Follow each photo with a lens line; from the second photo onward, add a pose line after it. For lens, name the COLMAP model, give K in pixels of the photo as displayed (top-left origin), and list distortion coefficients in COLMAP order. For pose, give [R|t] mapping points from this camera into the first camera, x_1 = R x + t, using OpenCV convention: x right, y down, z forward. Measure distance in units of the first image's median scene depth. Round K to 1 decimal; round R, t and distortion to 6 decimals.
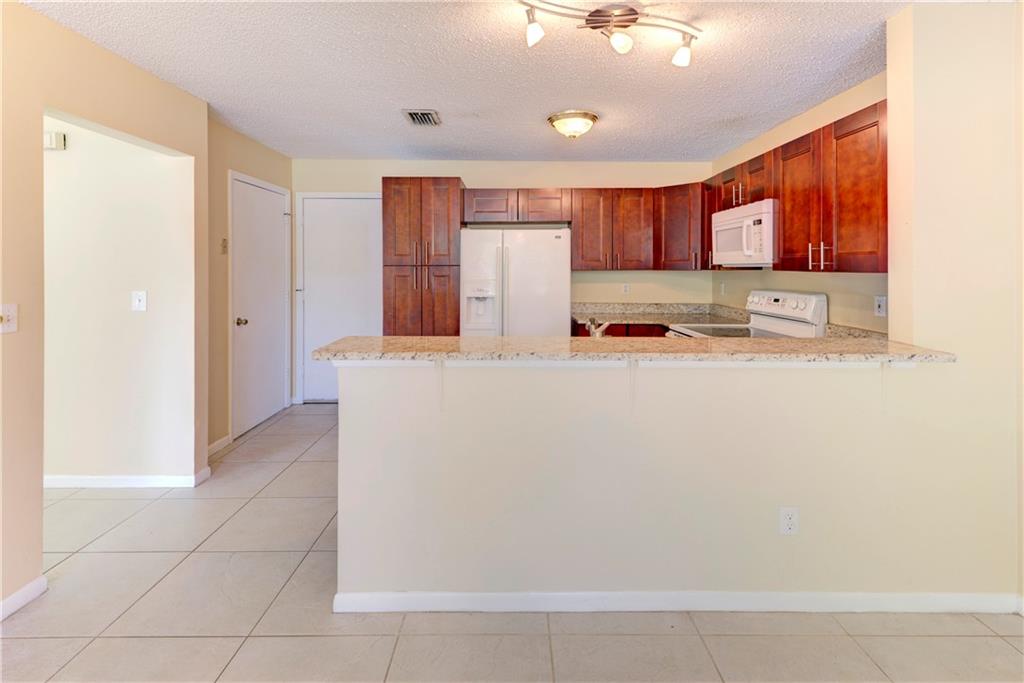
lens RADIAL K [[501.1, 0, 519.9], [0, 501.1, 272.0], [0, 0, 1]] dist [0.013870, -0.000267]
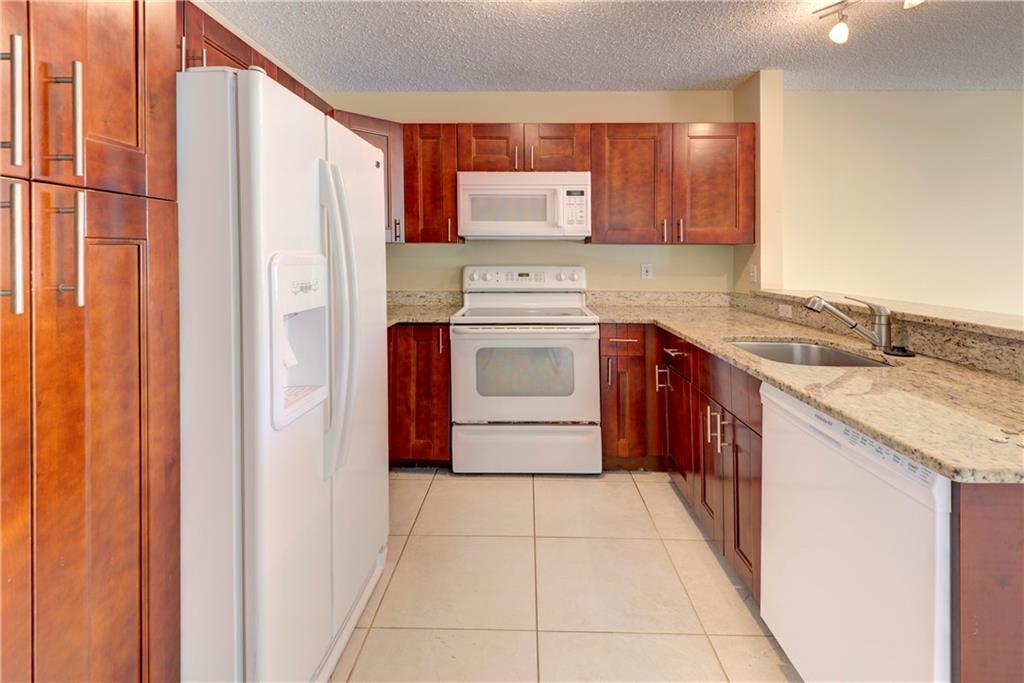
lens RADIAL K [[495.5, 0, 512.4], [0, 495.5, 252.8], [0, 0, 1]] dist [0.001076, -0.000311]
pose [[0.035611, -0.000734, 0.999365, -0.440693], [0.007556, 0.999971, 0.000466, 0.013338], [-0.999337, 0.007535, 0.035615, 0.992585]]
